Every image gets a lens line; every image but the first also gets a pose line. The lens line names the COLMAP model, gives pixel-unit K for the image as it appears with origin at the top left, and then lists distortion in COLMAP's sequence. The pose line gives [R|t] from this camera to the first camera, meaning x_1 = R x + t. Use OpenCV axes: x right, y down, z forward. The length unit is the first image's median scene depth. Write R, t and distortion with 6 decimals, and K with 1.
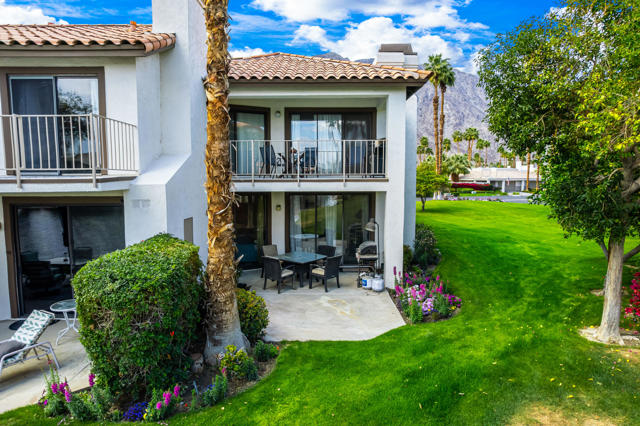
lens RADIAL K [[415.0, 0, 320.0], [0, 415.0, 213.0], [0, 0, 1]] dist [-0.071088, 0.078284]
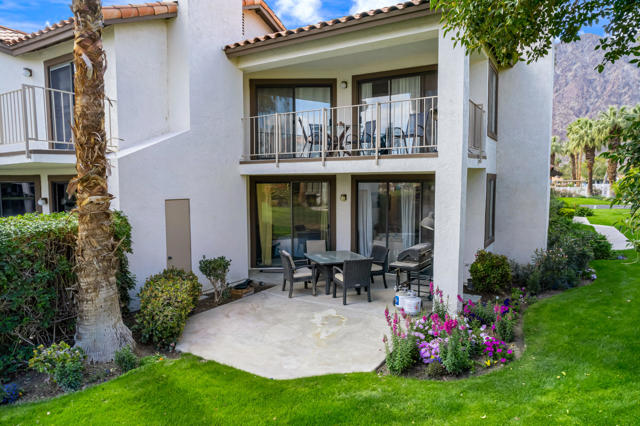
lens RADIAL K [[415.0, 0, 320.0], [0, 415.0, 213.0], [0, 0, 1]] dist [-0.071088, 0.078284]
pose [[0.850103, 0.037091, -0.525308, 0.366319], [-0.042993, 0.999075, 0.000968, 0.024769], [0.524858, 0.021762, 0.850912, 0.330023]]
